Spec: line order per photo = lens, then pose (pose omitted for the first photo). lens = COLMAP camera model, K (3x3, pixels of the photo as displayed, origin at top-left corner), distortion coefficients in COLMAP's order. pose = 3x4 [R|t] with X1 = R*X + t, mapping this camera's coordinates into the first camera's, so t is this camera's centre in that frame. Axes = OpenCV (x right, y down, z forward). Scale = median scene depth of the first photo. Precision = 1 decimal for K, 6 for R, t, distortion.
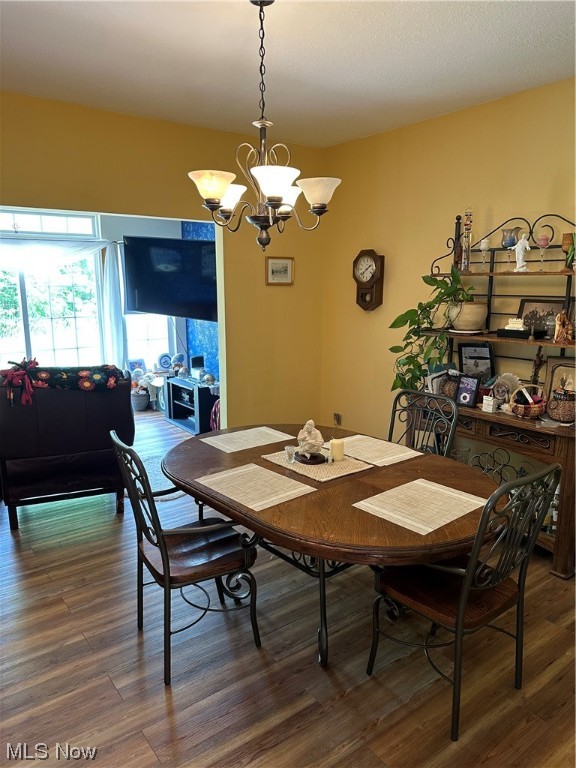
lens RADIAL K [[539.7, 0, 288.0], [0, 539.7, 384.0], [0, 0, 1]] dist [0.059533, -0.074103]
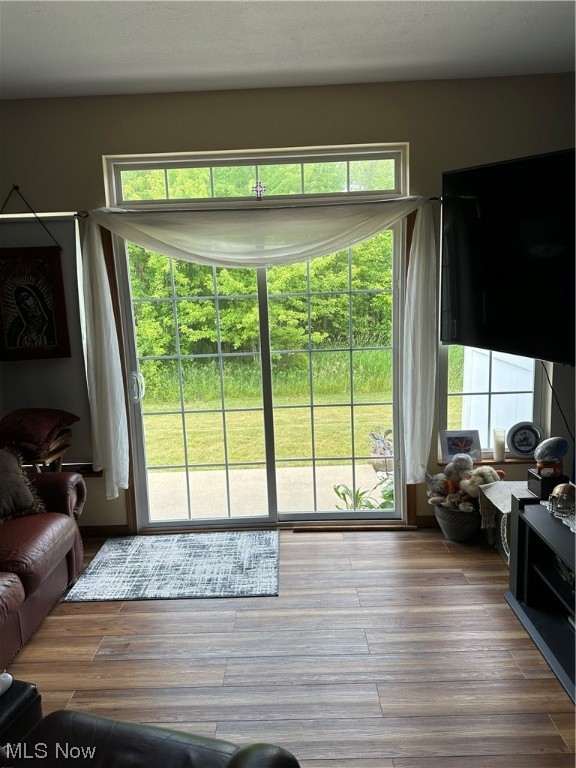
lens RADIAL K [[531.3, 0, 288.0], [0, 531.3, 384.0], [0, 0, 1]] dist [0.077756, -0.145503]
pose [[0.789546, 0.079433, -0.608529, -0.113574], [-0.075927, 0.996613, 0.031578, -0.098124], [0.608977, 0.021272, 0.792903, 0.529734]]
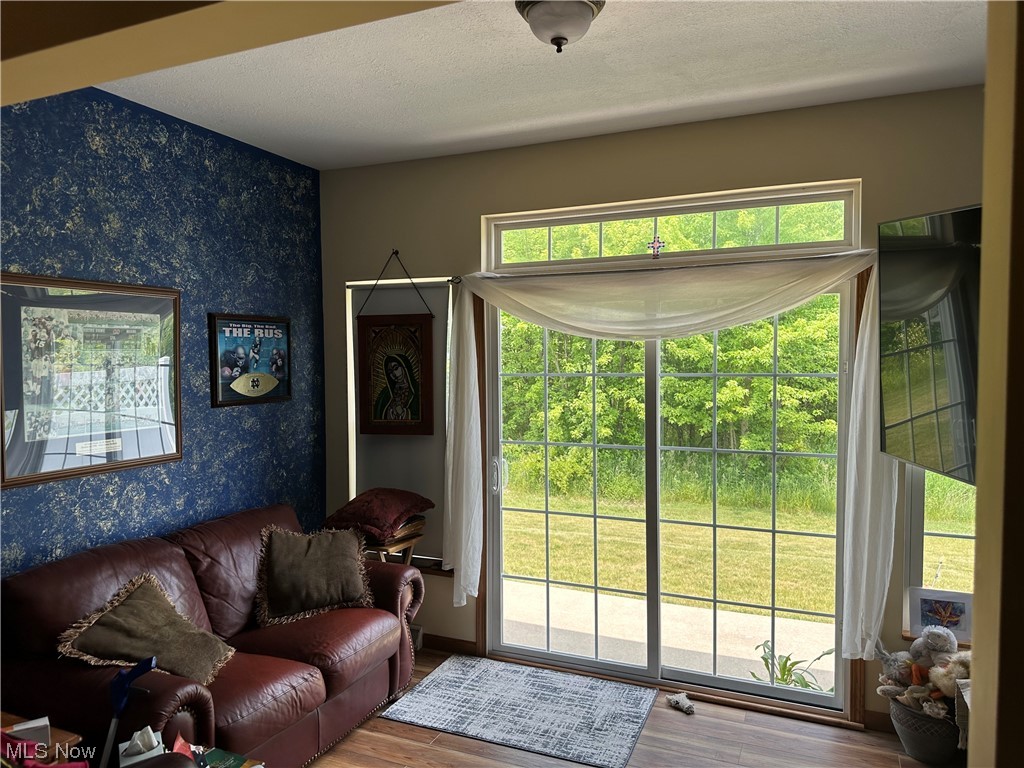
lens RADIAL K [[720.8, 0, 508.5], [0, 720.8, 392.2], [0, 0, 1]] dist [0.076487, -0.116306]
pose [[0.484120, 0.042645, -0.873962, -0.027048], [-0.152936, 0.987561, -0.036529, -0.115004], [0.861533, 0.151344, 0.484620, 0.561300]]
